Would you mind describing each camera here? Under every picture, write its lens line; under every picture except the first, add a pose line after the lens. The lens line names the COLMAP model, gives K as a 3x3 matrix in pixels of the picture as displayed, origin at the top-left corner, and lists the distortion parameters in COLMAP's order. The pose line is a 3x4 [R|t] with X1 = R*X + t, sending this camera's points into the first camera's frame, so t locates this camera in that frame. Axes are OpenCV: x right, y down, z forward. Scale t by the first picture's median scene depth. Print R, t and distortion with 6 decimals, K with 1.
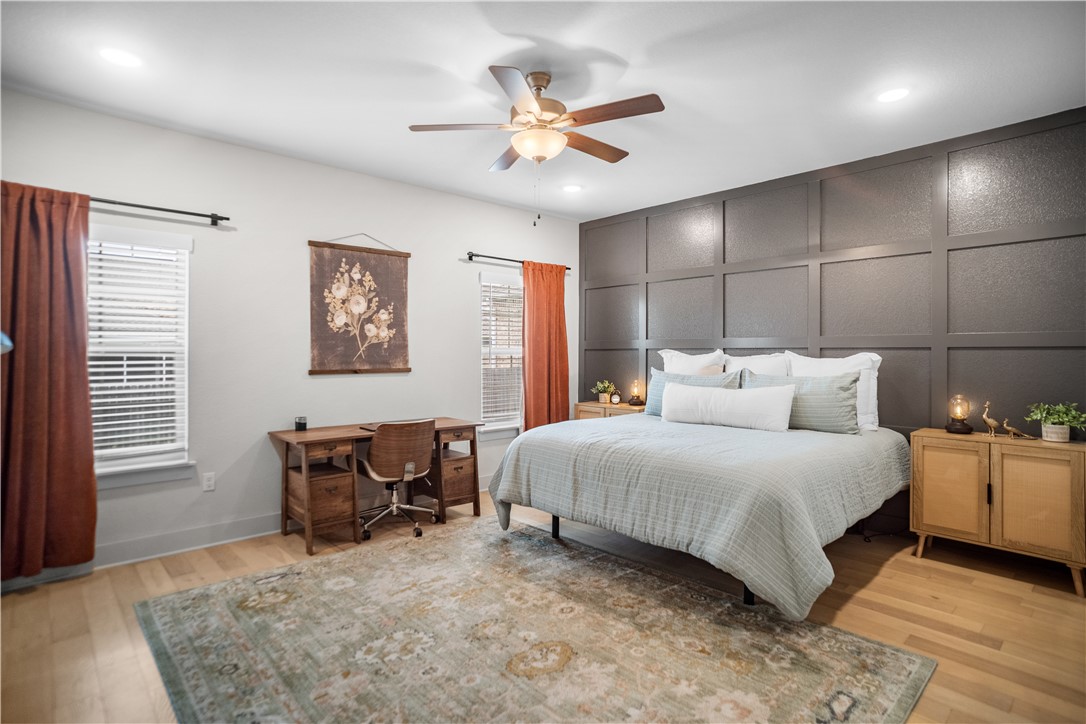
lens RADIAL K [[554.9, 0, 544.4], [0, 554.9, 337.3], [0, 0, 1]] dist [-0.063478, 0.049435]
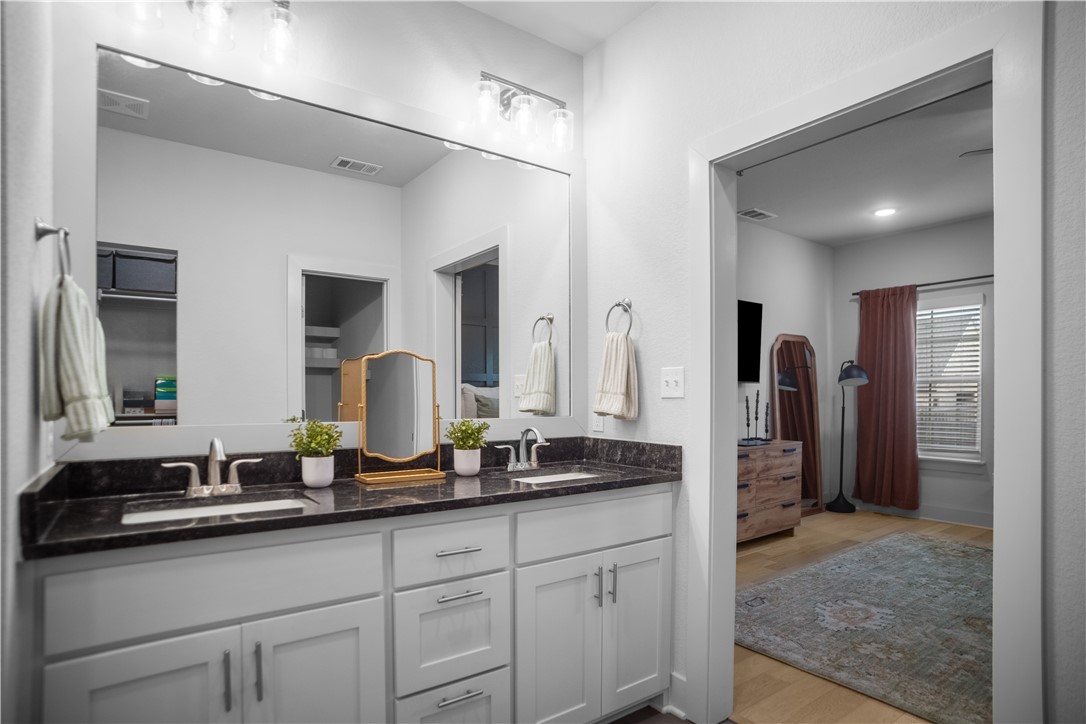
lens RADIAL K [[580.2, 0, 558.4], [0, 580.2, 421.3], [0, 0, 1]] dist [-0.072571, 0.061647]
pose [[-0.106552, 0.045564, -0.993263, 0.888810], [0.033813, 0.998538, 0.042179, 0.036735], [0.993732, -0.029091, -0.107937, 0.129419]]
